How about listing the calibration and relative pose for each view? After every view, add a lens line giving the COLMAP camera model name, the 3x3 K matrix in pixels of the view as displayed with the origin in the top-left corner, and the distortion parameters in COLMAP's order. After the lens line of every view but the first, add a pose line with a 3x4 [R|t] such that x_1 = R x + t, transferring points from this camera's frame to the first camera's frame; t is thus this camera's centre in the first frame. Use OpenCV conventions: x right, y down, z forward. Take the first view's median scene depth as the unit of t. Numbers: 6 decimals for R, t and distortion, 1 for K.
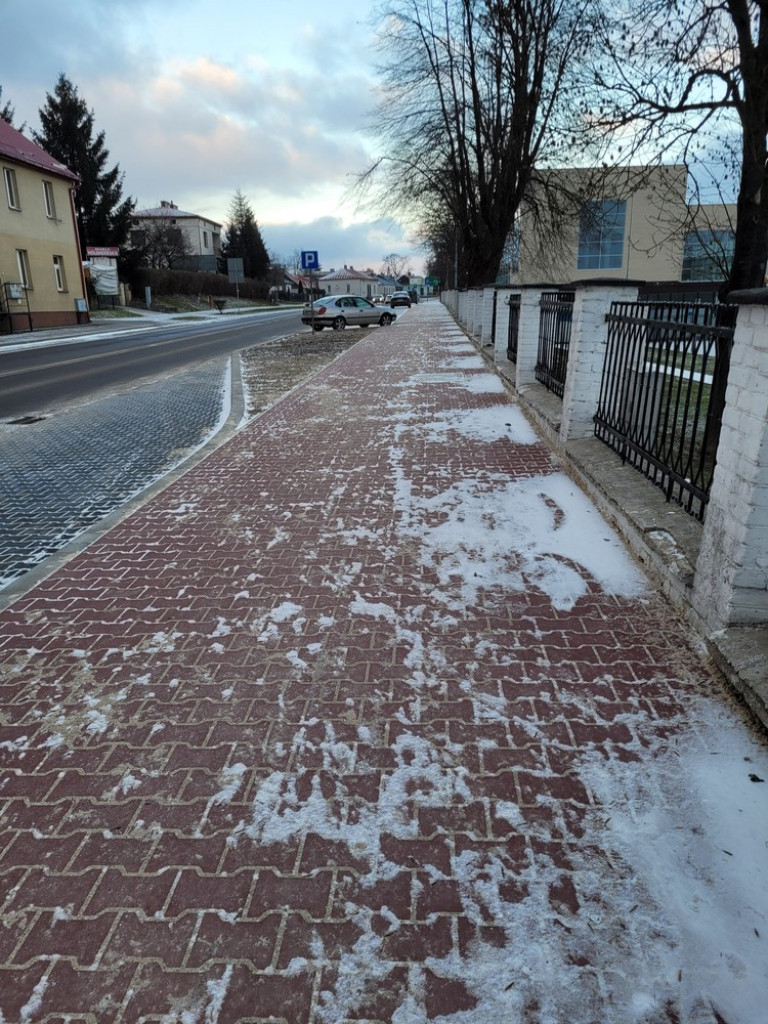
lens RADIAL K [[741.6, 0, 394.8], [0, 741.6, 507.2], [0, 0, 1]] dist [0.054119, -0.026580]
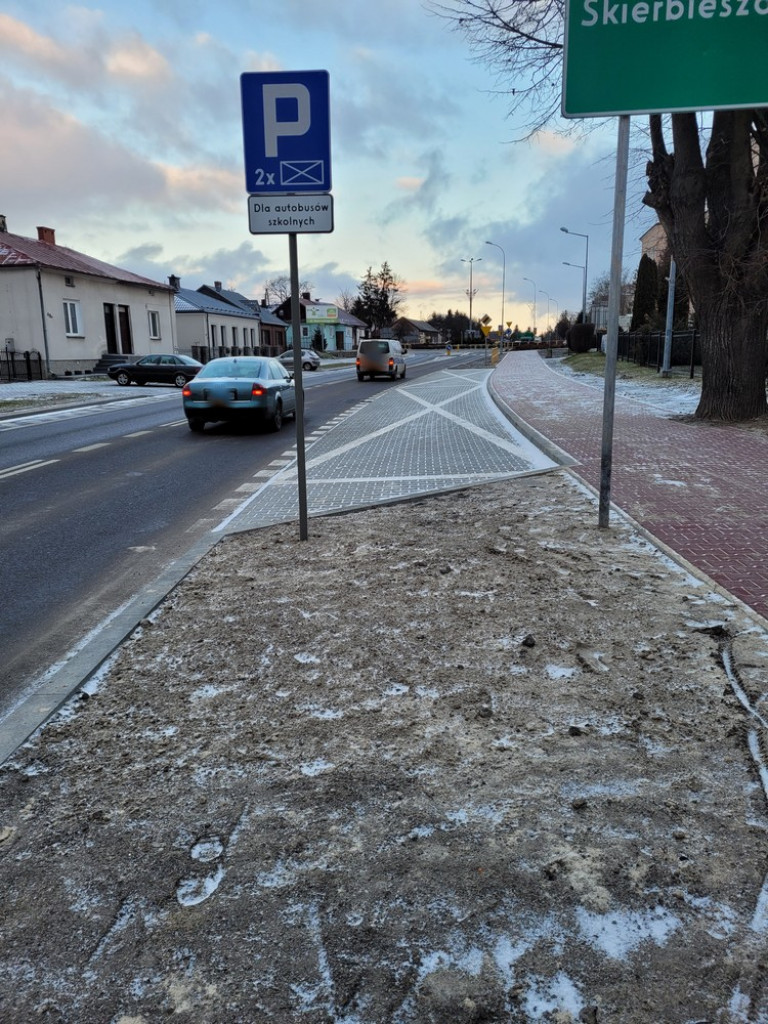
lens RADIAL K [[741.6, 0, 384.6], [0, 741.6, 501.8], [0, 0, 1]] dist [0.054119, -0.026580]
pose [[0.996119, -0.021082, 0.085455, 0.036461], [0.027509, 0.996823, -0.074745, -0.258880], [-0.083608, 0.076806, 0.993534, 0.911566]]
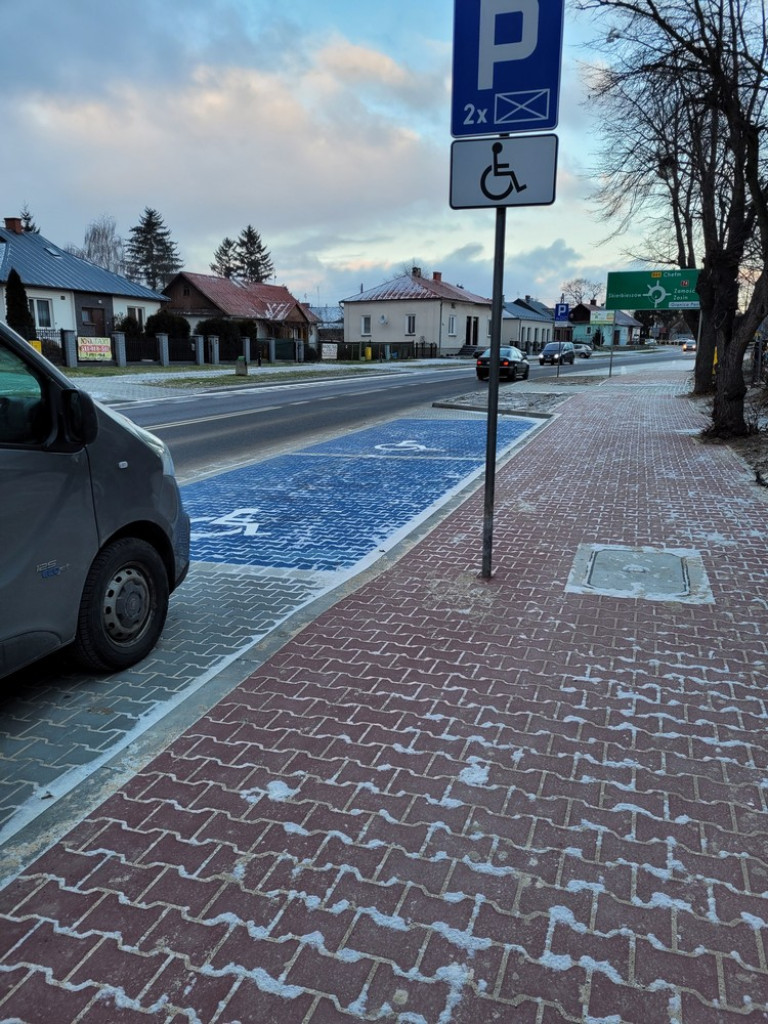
lens RADIAL K [[741.6, 0, 387.1], [0, 741.6, 529.9], [0, 0, 1]] dist [0.054119, -0.026580]
pose [[0.959267, 0.087109, -0.268735, 0.052042], [-0.095601, 0.995245, -0.018652, -0.201144], [0.265833, 0.043583, 0.963033, 0.708053]]
